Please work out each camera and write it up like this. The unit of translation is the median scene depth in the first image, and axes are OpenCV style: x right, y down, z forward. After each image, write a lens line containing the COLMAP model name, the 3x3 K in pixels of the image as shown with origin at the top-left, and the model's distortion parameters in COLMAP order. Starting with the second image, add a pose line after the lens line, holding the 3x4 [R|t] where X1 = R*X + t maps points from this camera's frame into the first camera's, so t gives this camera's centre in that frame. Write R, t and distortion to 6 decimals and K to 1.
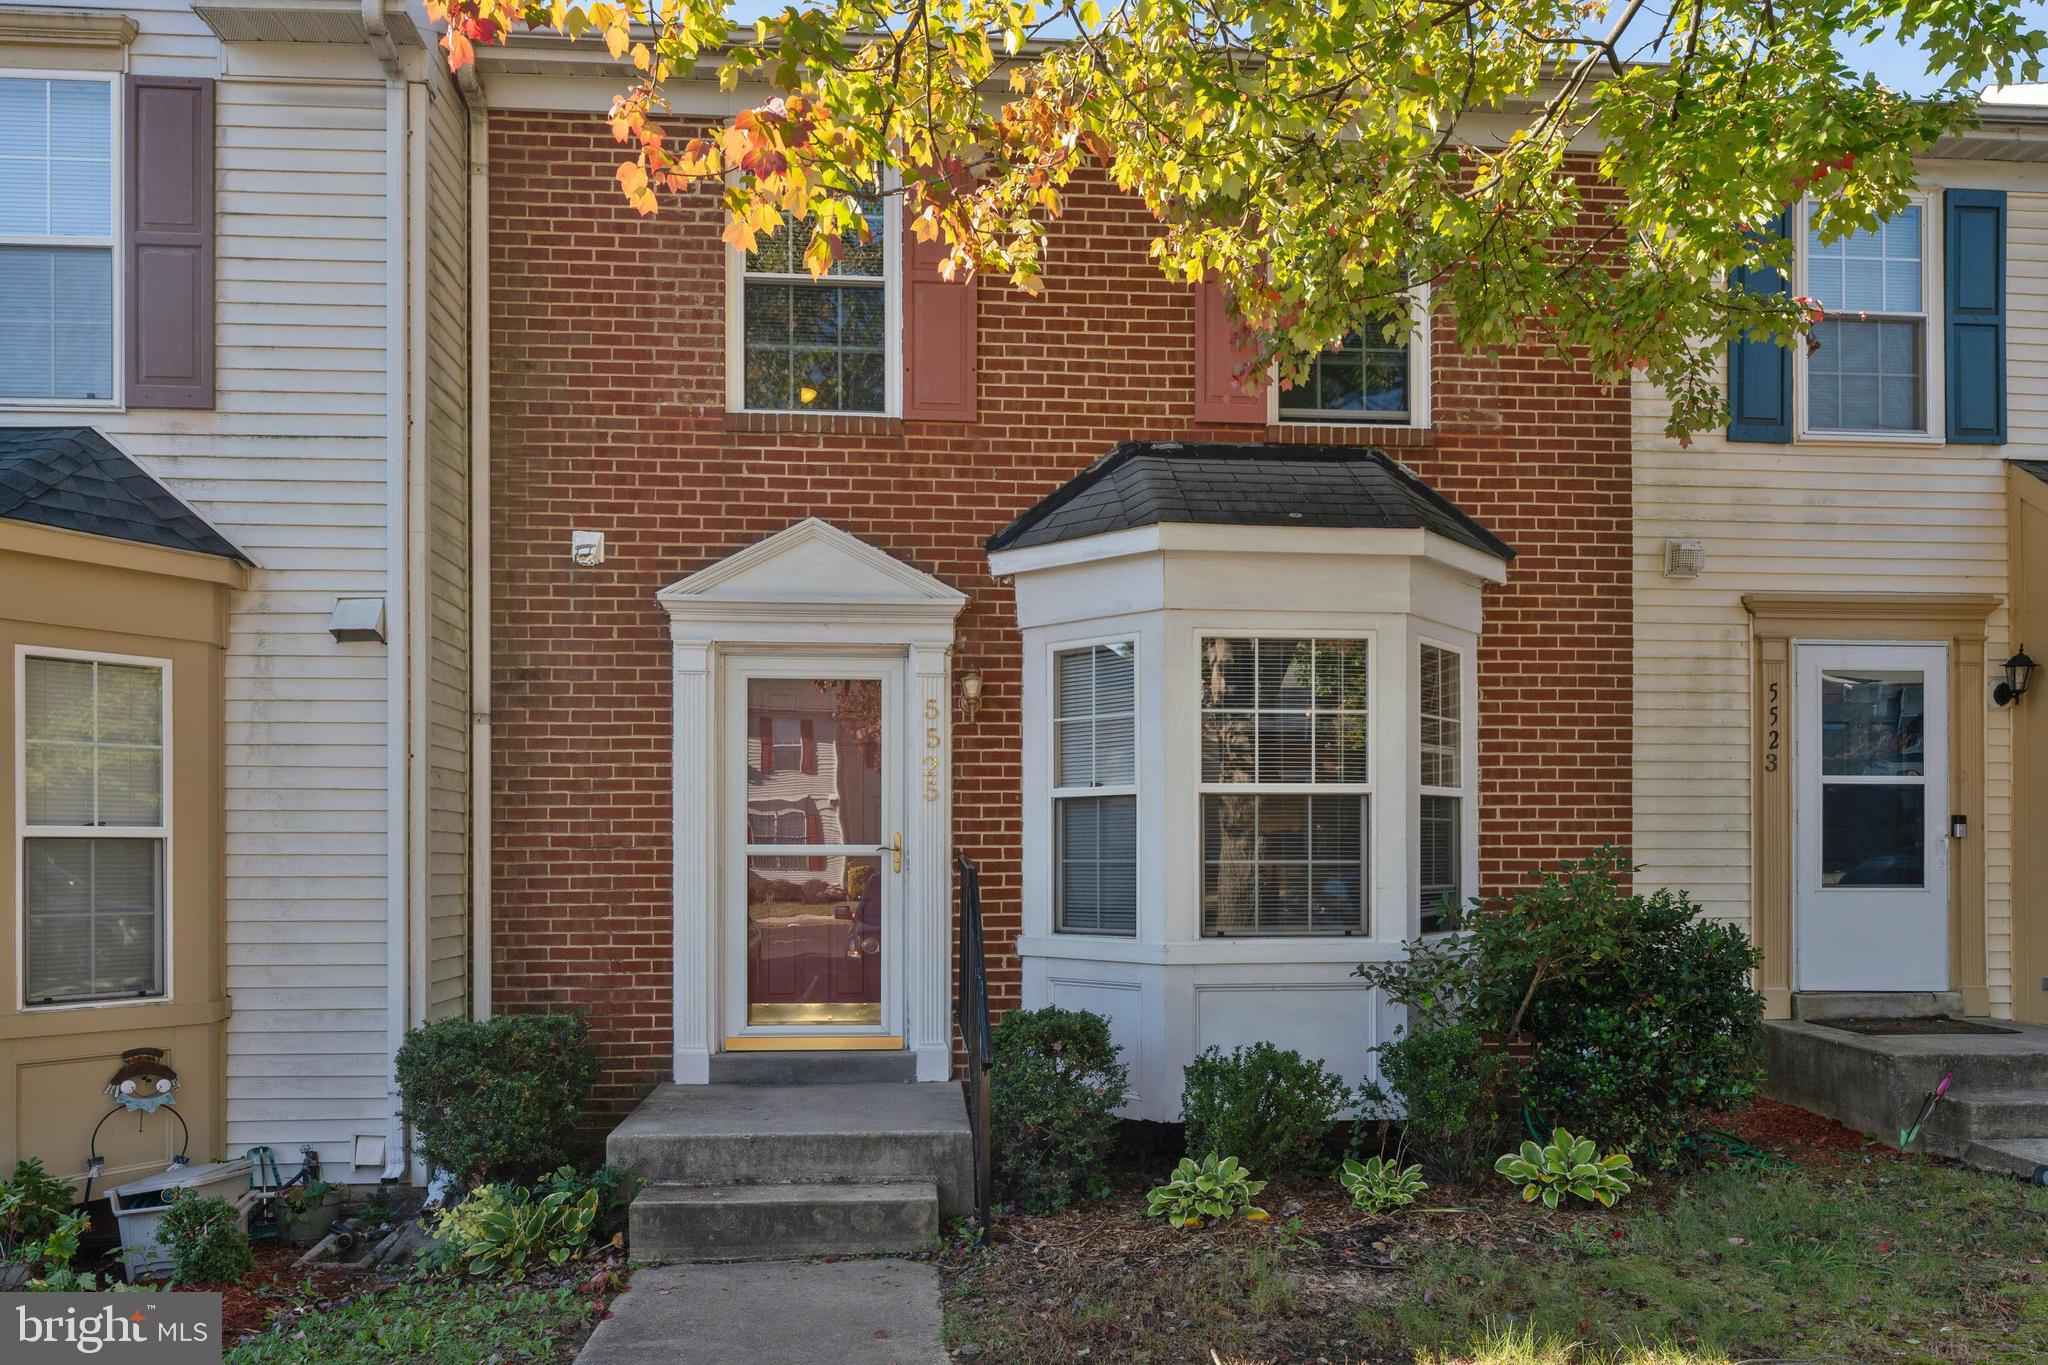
lens RADIAL K [[1412.3, 0, 1067.1], [0, 1412.3, 773.7], [0, 0, 1]] dist [-0.001055, -0.001398]
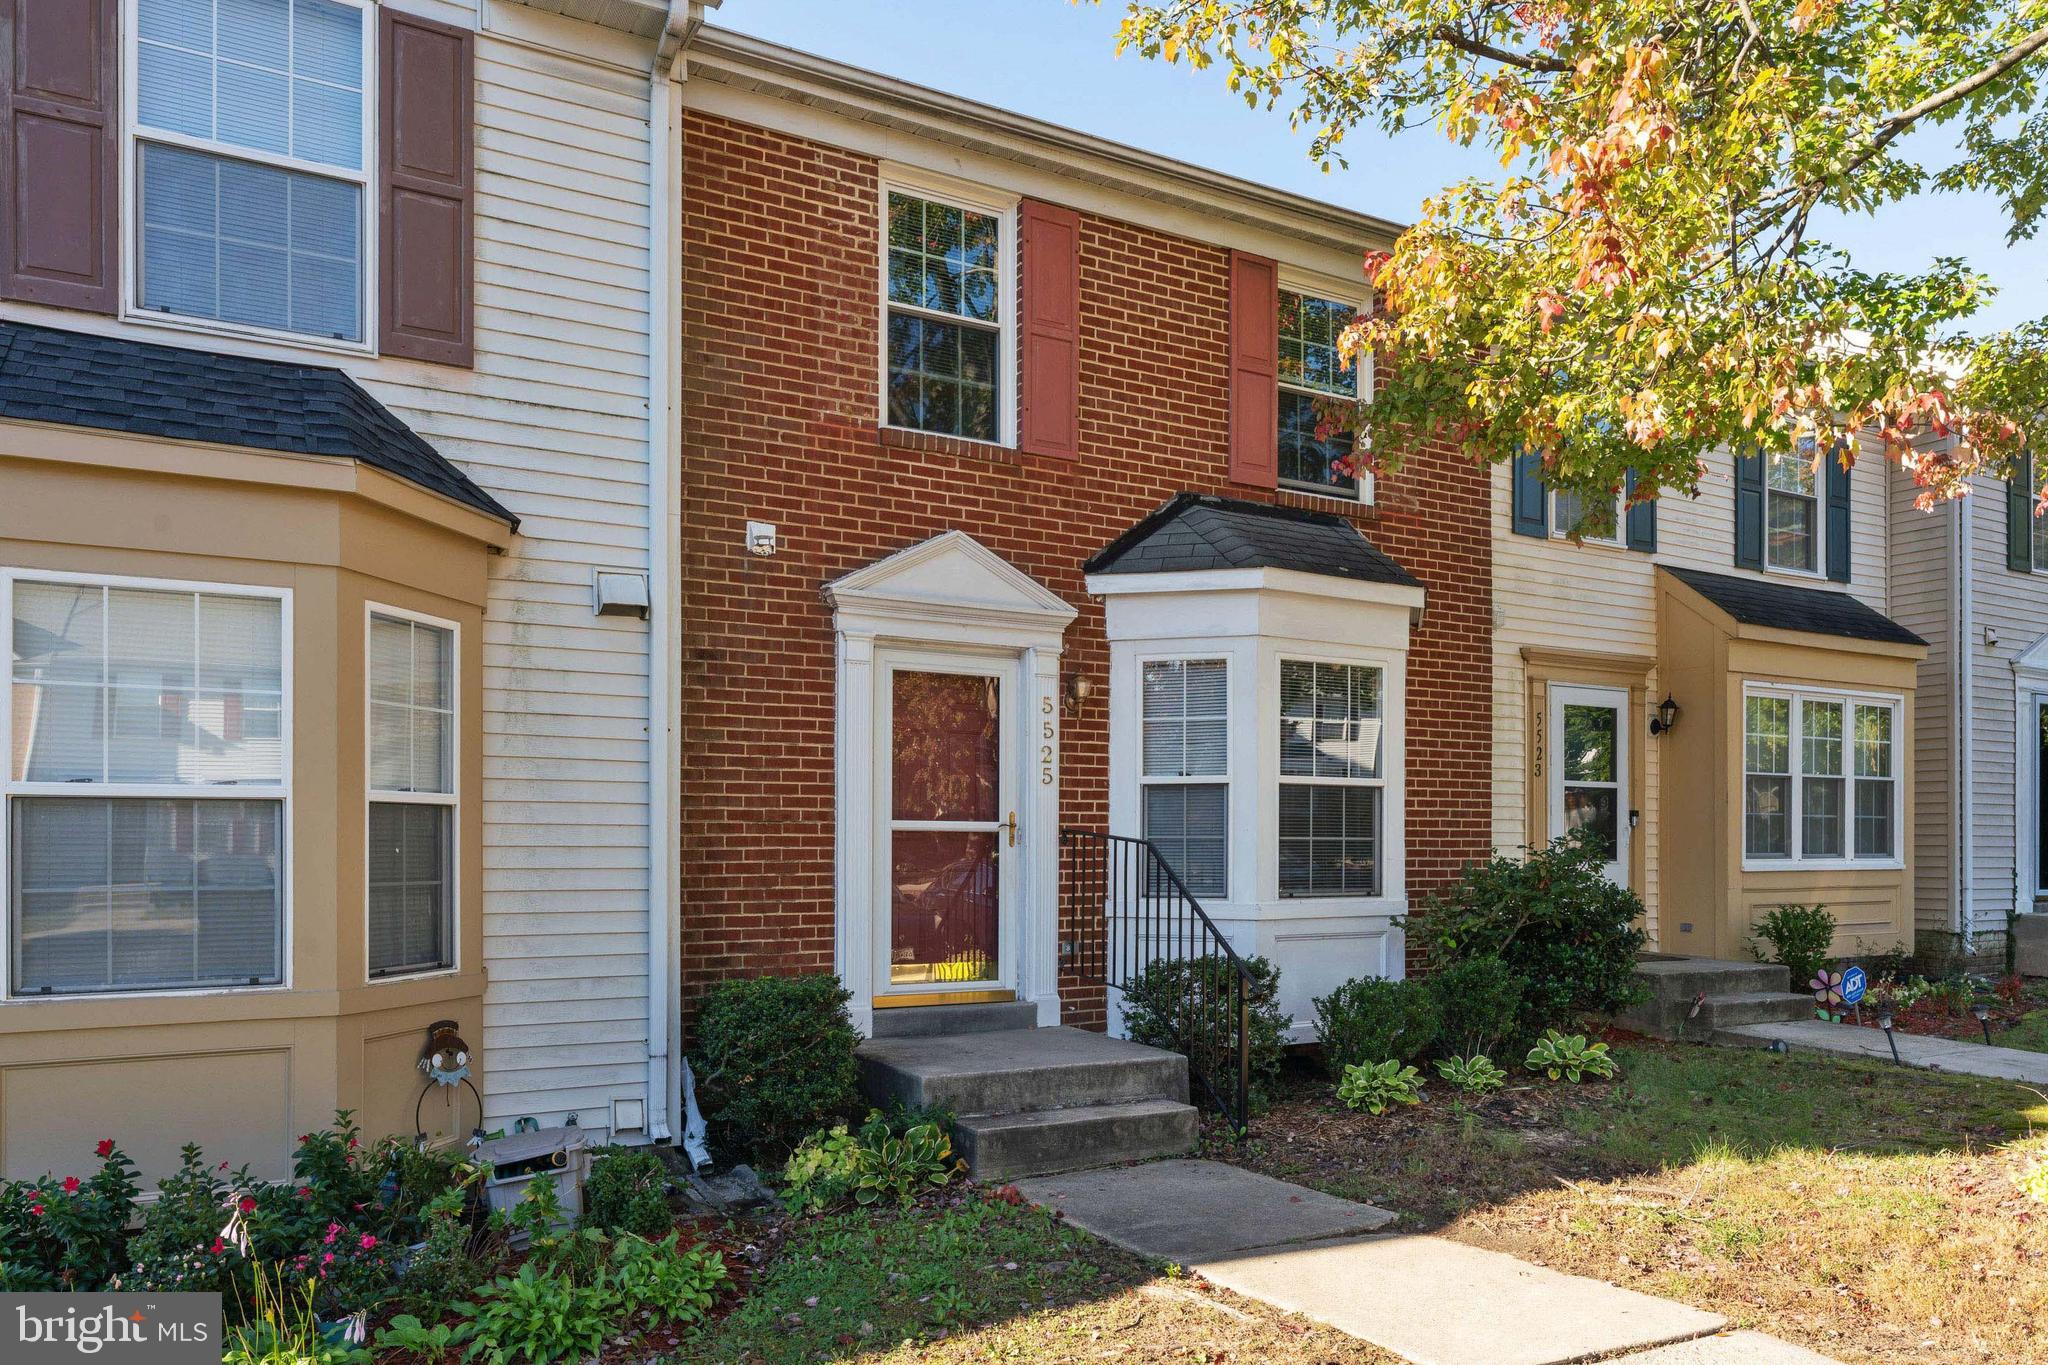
lens RADIAL K [[1412.3, 0, 1031.6], [0, 1412.3, 747.4], [0, 0, 1]] dist [-0.001055, -0.001398]
pose [[0.906996, 0.033670, 0.419792, -0.601343], [-0.029240, 0.999428, -0.016985, 0.009051], [-0.420124, 0.003131, 0.907461, -0.047136]]
